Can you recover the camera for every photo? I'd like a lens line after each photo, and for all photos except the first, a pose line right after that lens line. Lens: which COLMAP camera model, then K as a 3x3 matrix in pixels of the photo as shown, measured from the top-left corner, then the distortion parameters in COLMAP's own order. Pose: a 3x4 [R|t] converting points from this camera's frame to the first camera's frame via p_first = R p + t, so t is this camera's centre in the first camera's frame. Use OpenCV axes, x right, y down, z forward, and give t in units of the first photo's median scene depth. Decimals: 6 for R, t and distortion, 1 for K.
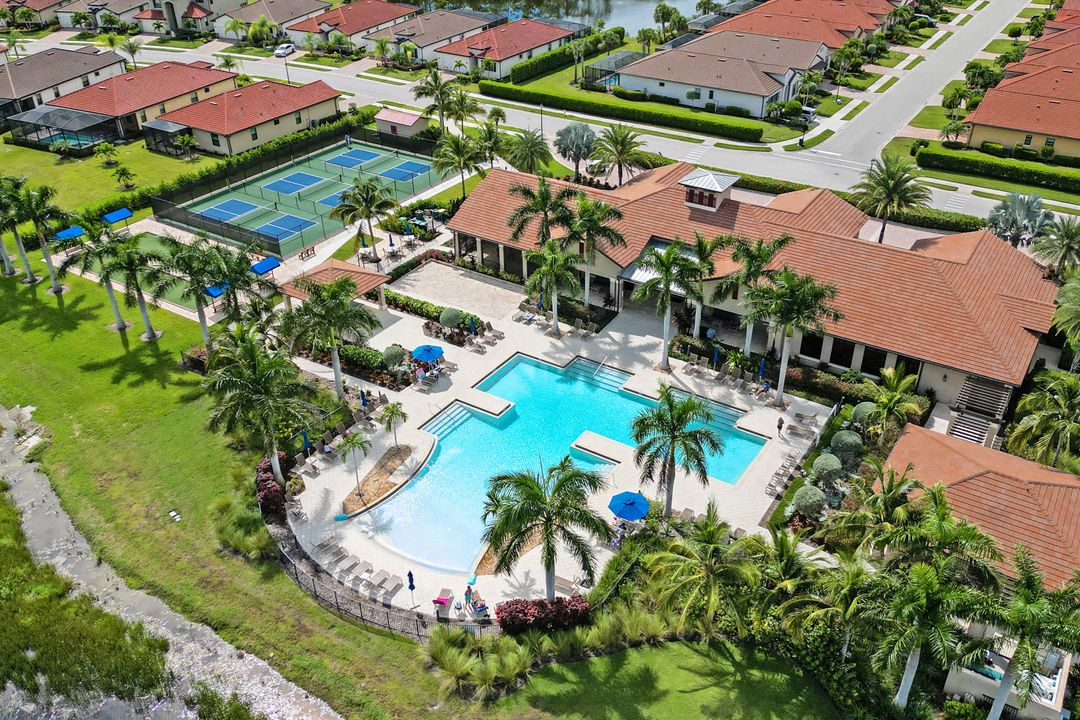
lens RADIAL K [[917.6, 0, 547.0], [0, 917.6, 359.0], [0, 0, 1]] dist [0.118630, -0.143756]
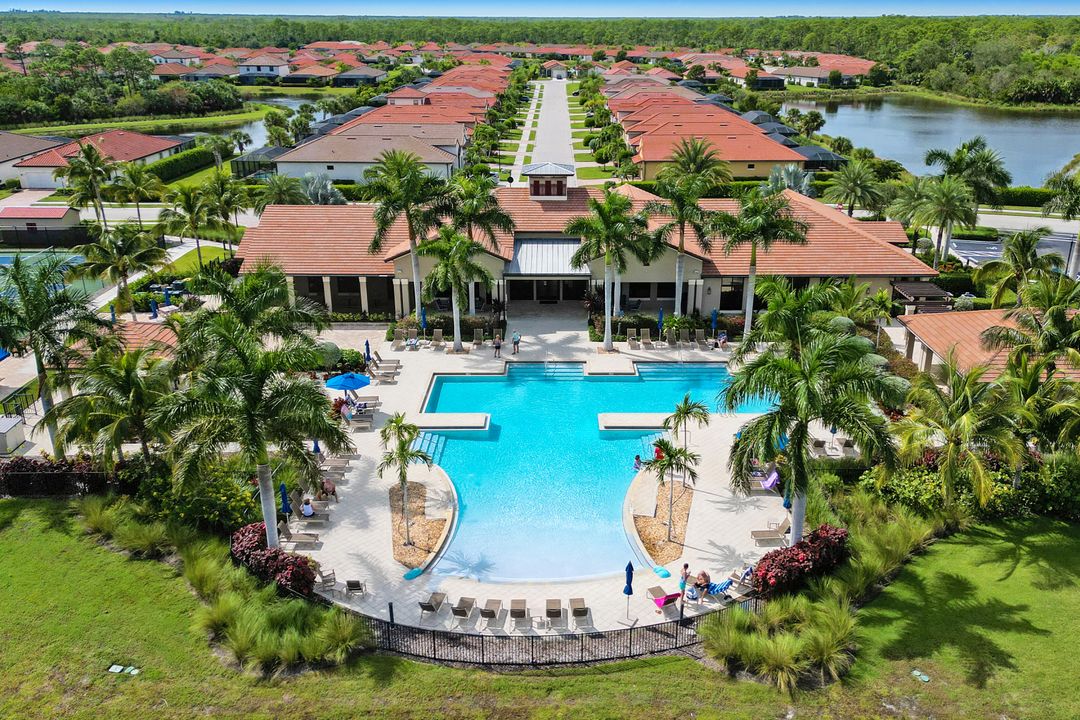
lens RADIAL K [[917.6, 0, 547.0], [0, 917.6, 359.0], [0, 0, 1]] dist [0.118630, -0.143756]
pose [[0.839757, -0.182012, 0.511547, -0.393993], [0.282394, 0.951097, -0.125172, 0.119186], [-0.463748, 0.249572, 0.850089, 0.321857]]
